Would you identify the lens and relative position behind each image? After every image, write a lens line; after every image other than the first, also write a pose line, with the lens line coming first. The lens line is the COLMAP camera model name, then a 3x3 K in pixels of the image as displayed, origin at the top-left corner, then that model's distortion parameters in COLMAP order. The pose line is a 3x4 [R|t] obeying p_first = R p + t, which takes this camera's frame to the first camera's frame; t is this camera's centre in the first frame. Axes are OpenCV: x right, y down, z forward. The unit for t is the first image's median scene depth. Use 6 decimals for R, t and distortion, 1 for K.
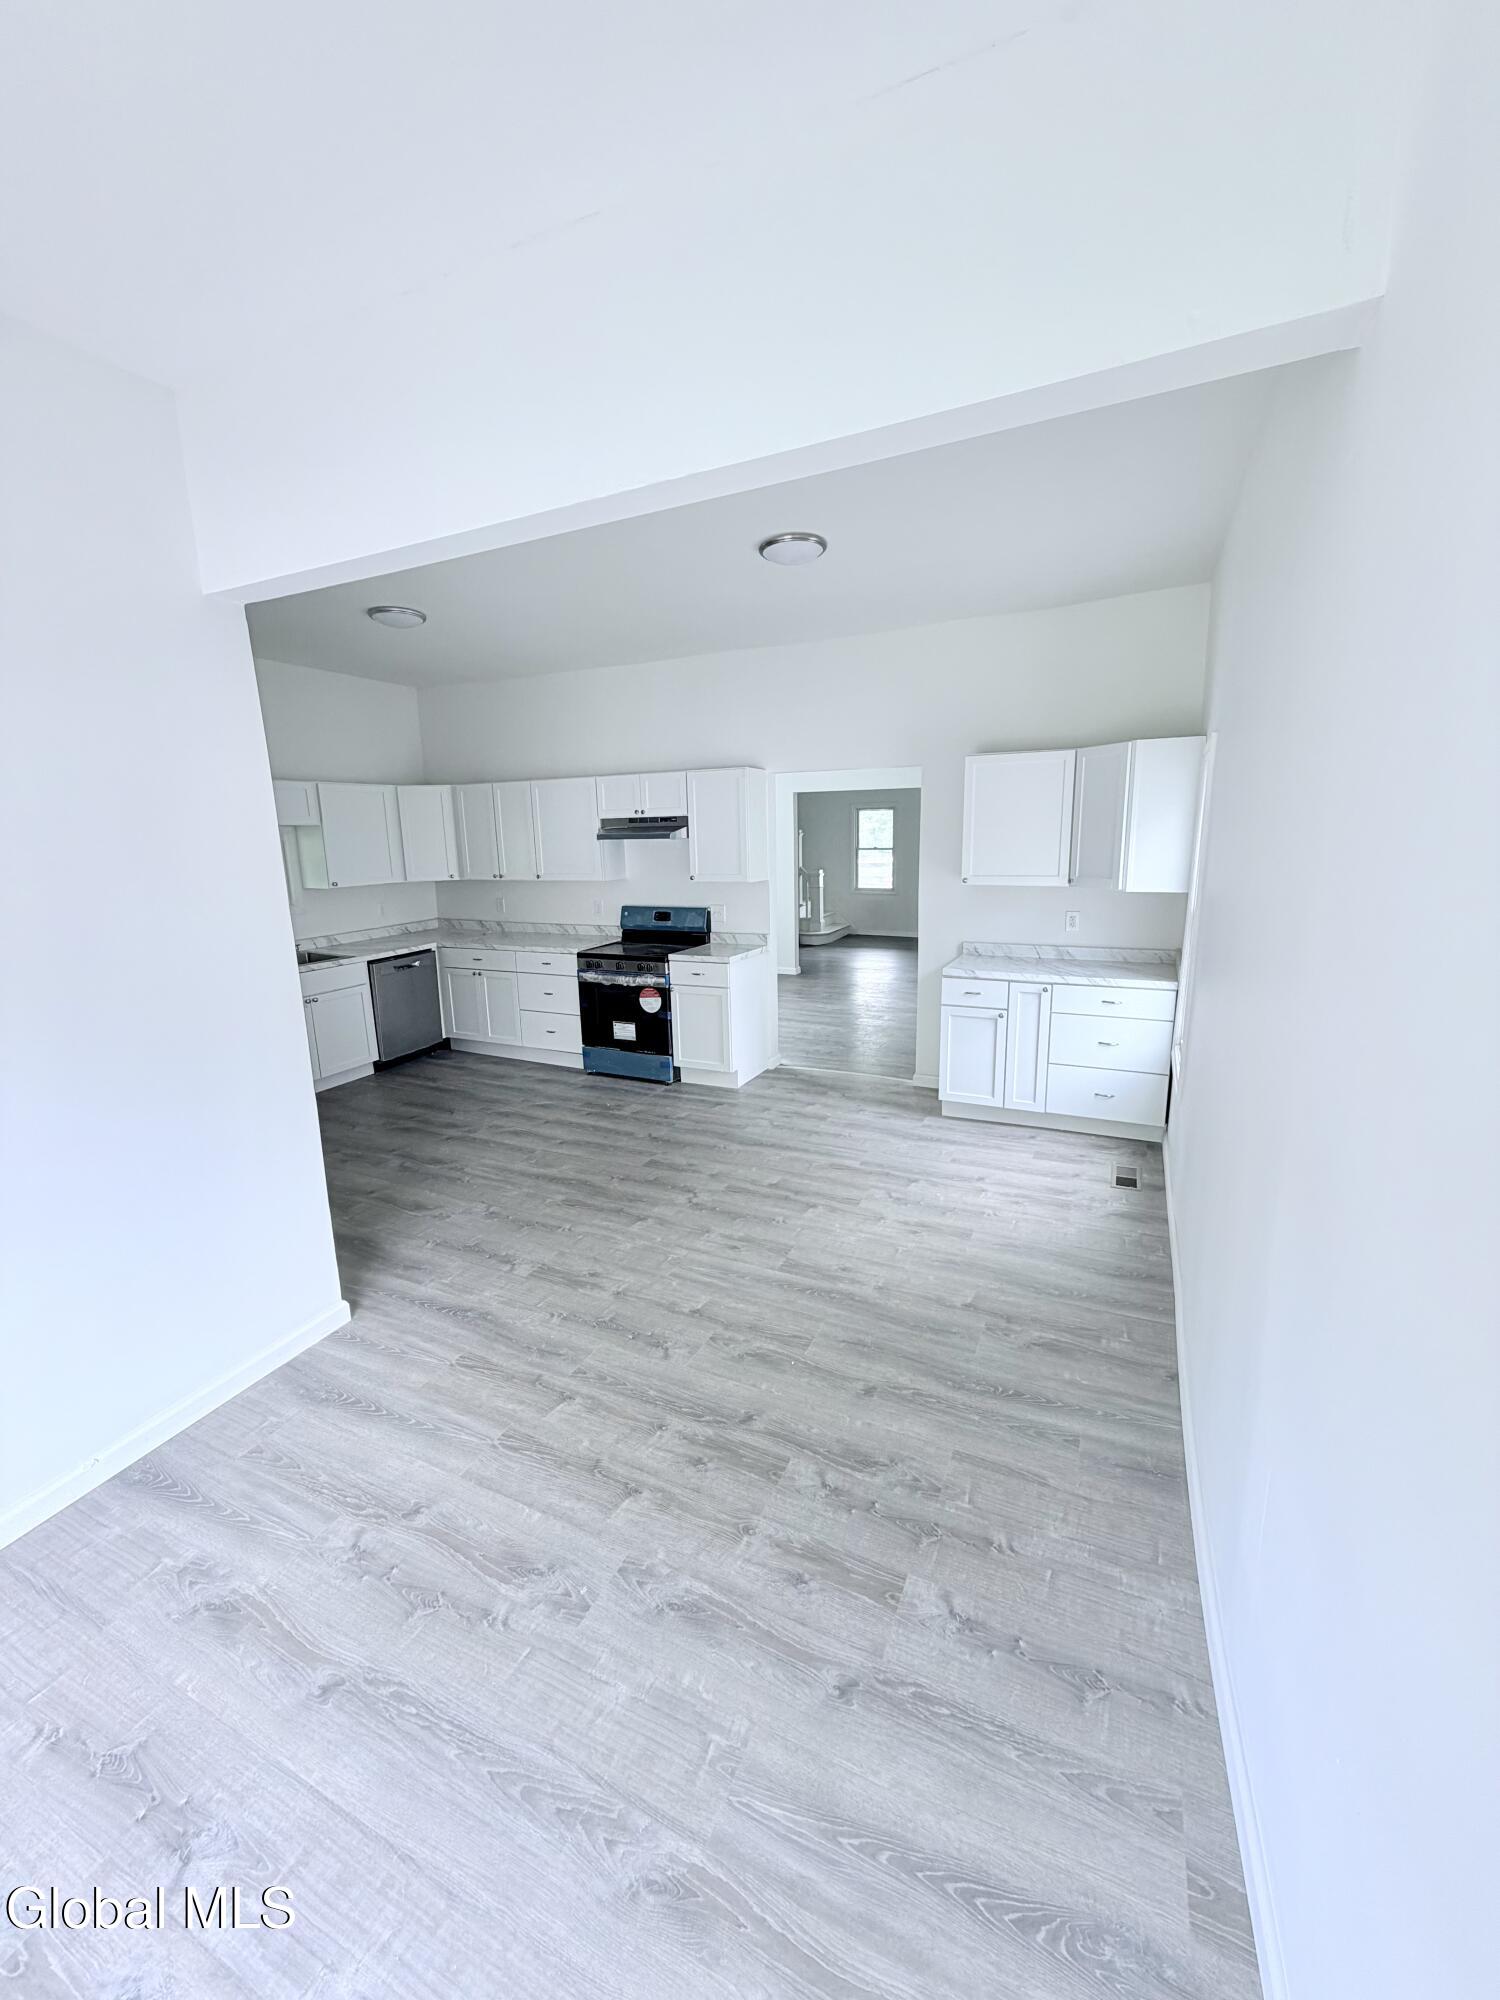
lens RADIAL K [[795.8, 0, 755.2], [0, 795.8, 993.0], [0, 0, 1]] dist [0.000416, 0.000152]
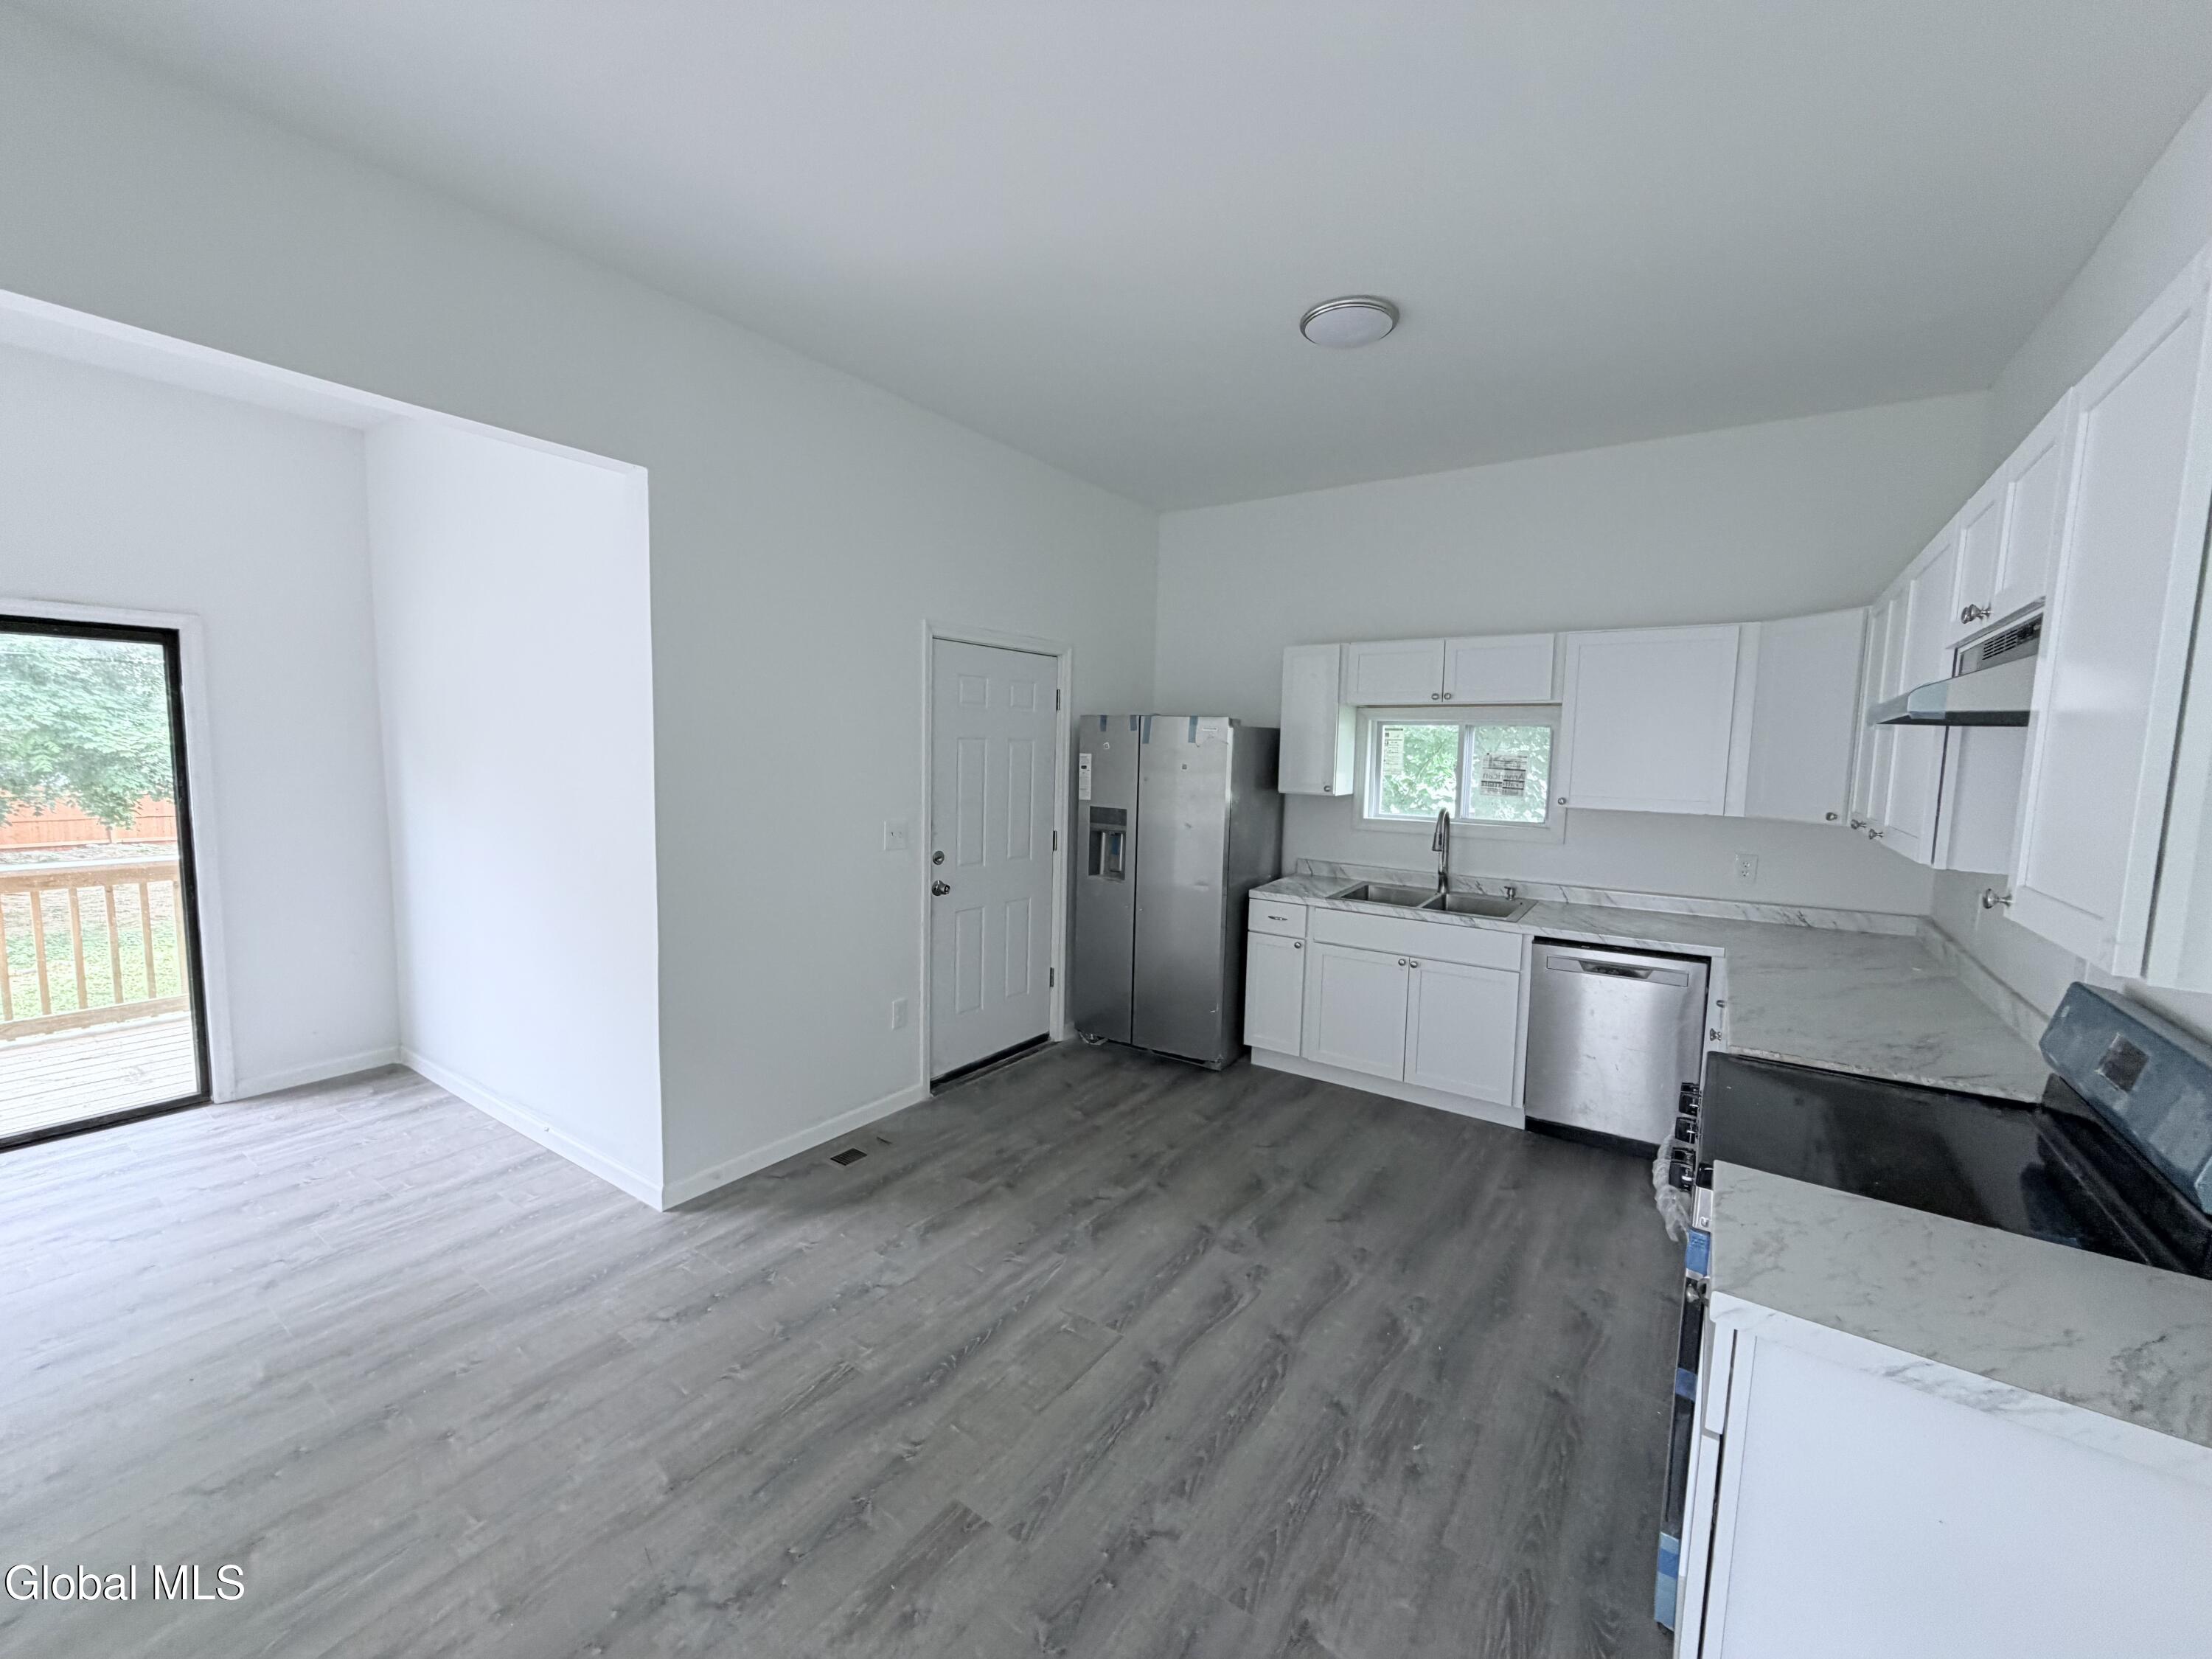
lens RADIAL K [[880.1, 0, 1095.2], [0, 880.1, 832.4], [0, 0, 1]] dist [0.000416, 0.000152]
pose [[-0.178469, 0.114165, -0.977300, 0.210454], [-0.216094, 0.964449, 0.152125, -0.166944], [0.959923, 0.238338, -0.147454, 0.925302]]
